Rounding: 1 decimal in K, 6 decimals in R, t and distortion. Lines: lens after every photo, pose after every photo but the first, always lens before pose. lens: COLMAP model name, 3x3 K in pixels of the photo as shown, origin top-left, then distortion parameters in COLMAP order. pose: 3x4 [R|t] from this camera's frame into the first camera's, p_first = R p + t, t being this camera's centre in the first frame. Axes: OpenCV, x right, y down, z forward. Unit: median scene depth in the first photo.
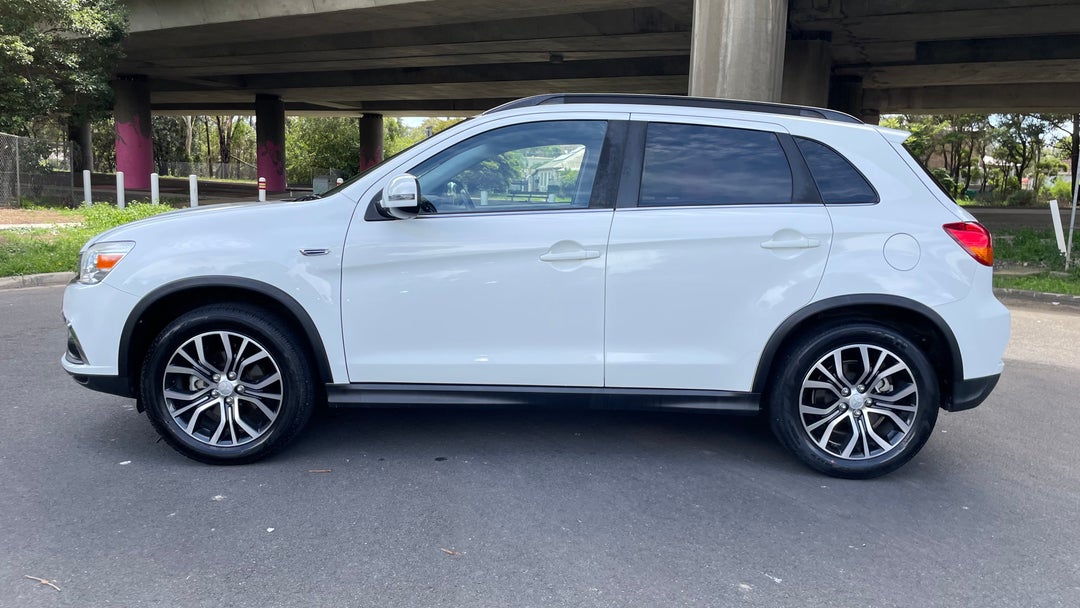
lens RADIAL K [[812.8, 0, 540.0], [0, 812.8, 304.0], [0, 0, 1]] dist [0.079347, -0.117292]
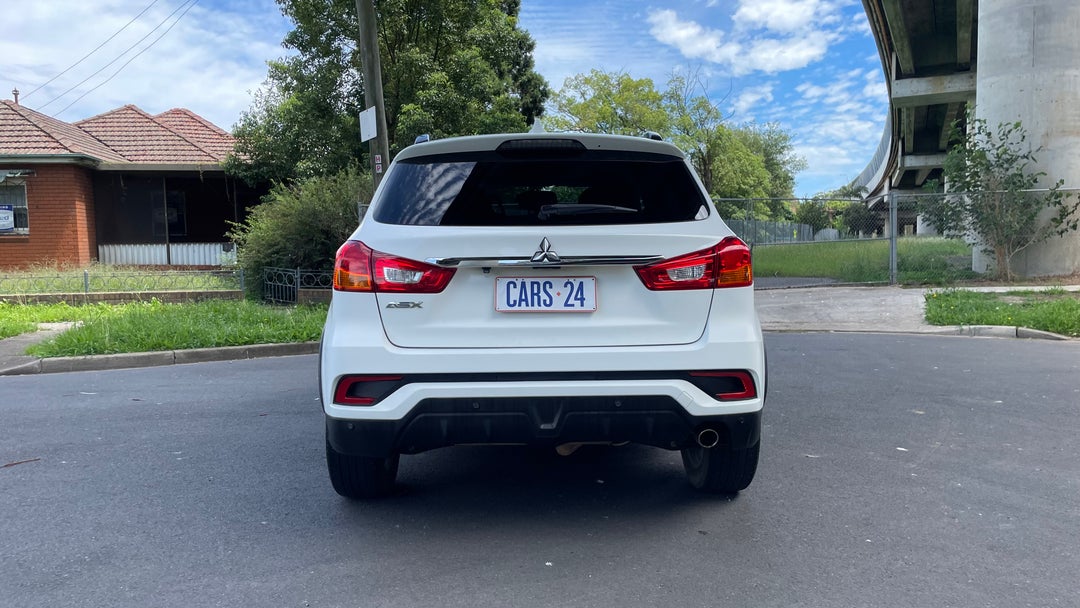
lens RADIAL K [[822.4, 0, 540.0], [0, 822.4, 304.0], [0, 0, 1]] dist [0.100075, -0.151166]
pose [[0.018726, 0.037168, -0.999134, 1.431340], [-0.127286, 0.991266, 0.034490, -0.087930], [0.991689, 0.126530, 0.023293, 1.196595]]
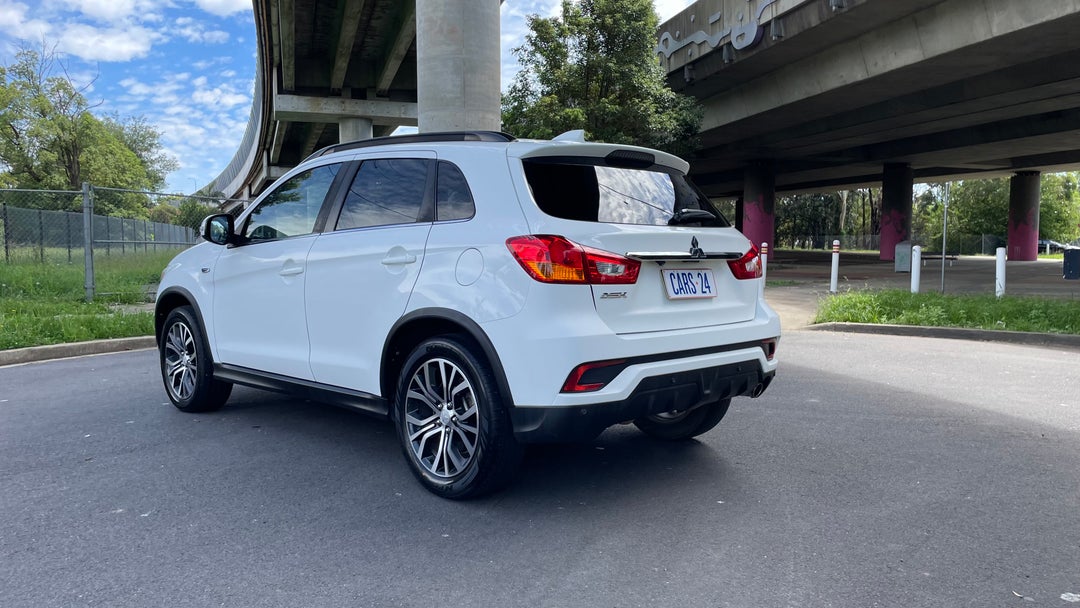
lens RADIAL K [[812.8, 0, 540.0], [0, 812.8, 304.0], [0, 0, 1]] dist [0.079347, -0.117292]
pose [[0.705511, 0.019257, -0.708438, 1.165566], [-0.081691, 0.995177, -0.054302, 0.026711], [0.703975, 0.096183, 0.703681, 0.375778]]
